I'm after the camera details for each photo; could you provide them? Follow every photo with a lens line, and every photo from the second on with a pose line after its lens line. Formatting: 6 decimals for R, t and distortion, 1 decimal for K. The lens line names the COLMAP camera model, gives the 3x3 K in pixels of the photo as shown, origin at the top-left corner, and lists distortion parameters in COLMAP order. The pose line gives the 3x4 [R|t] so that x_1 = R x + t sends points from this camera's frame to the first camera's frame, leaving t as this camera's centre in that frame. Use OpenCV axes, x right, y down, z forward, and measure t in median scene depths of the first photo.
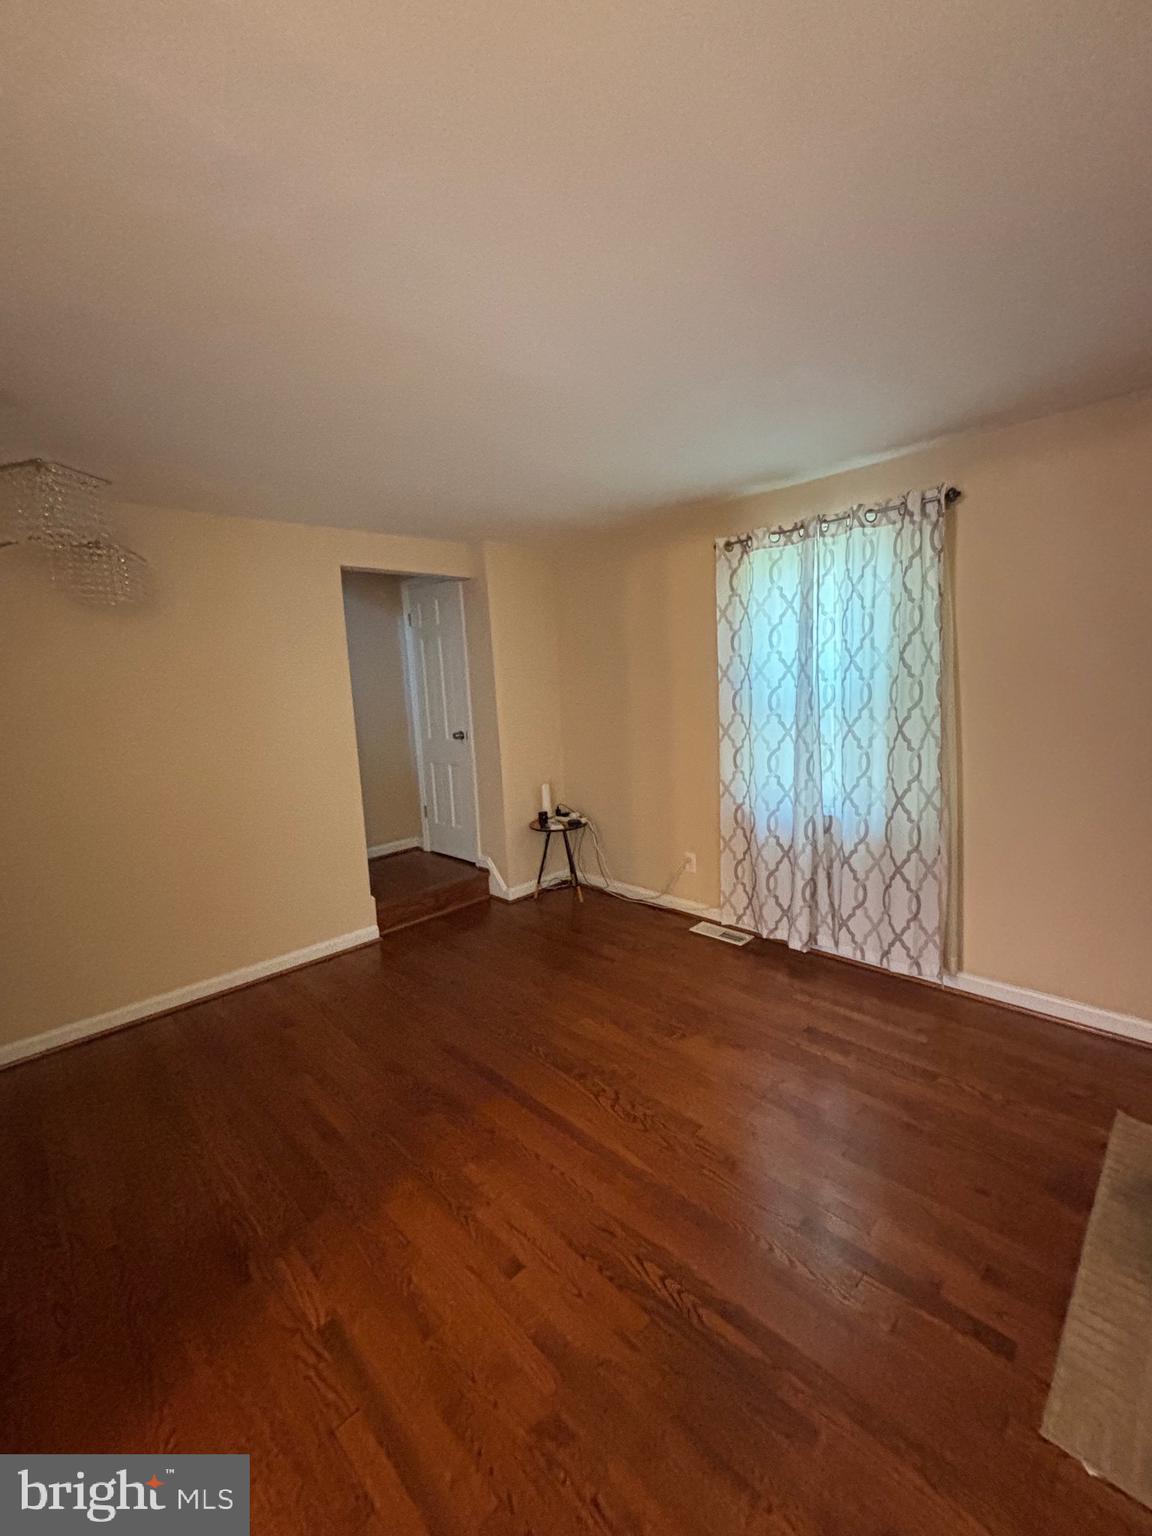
lens RADIAL K [[631.5, 0, 576.0], [0, 631.5, 768.0], [0, 0, 1]] dist [-0.002310, -0.000109]
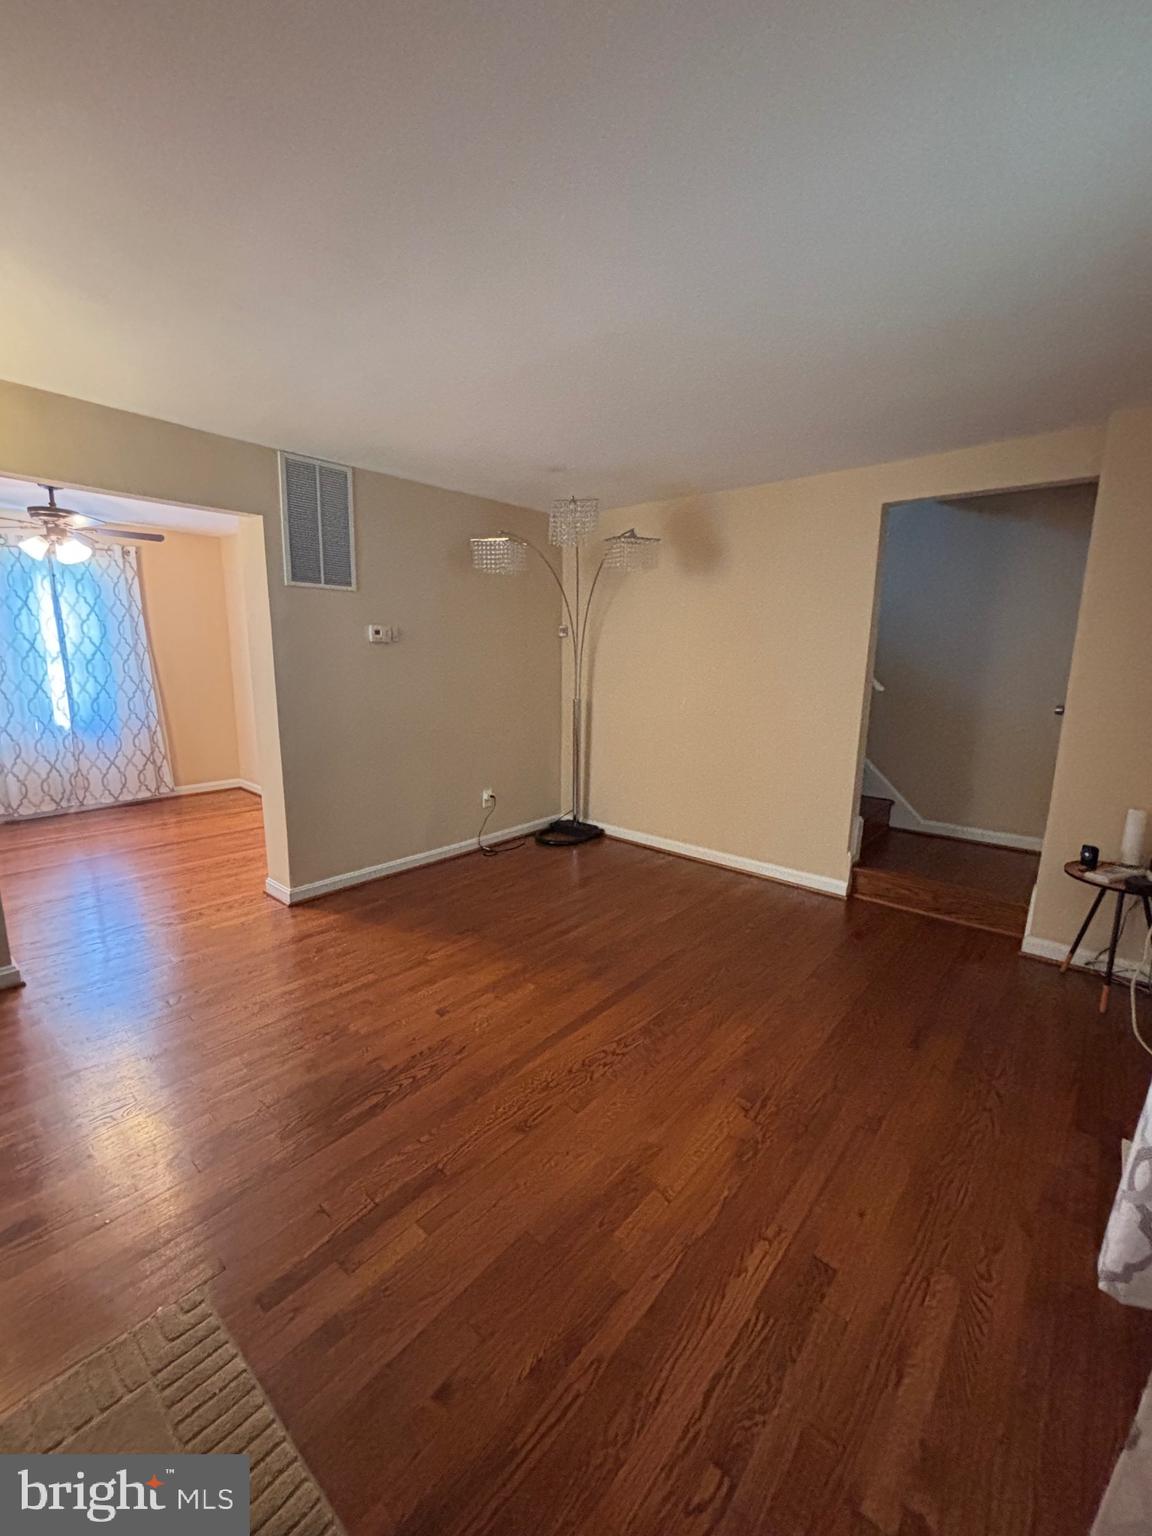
lens RADIAL K [[631.5, 0, 576.0], [0, 631.5, 768.0], [0, 0, 1]] dist [-0.002310, -0.000109]
pose [[0.081846, 0.238188, -0.967764, 0.822594], [-0.158691, 0.961749, 0.223287, -0.107487], [0.983930, 0.135300, 0.116514, 0.691023]]
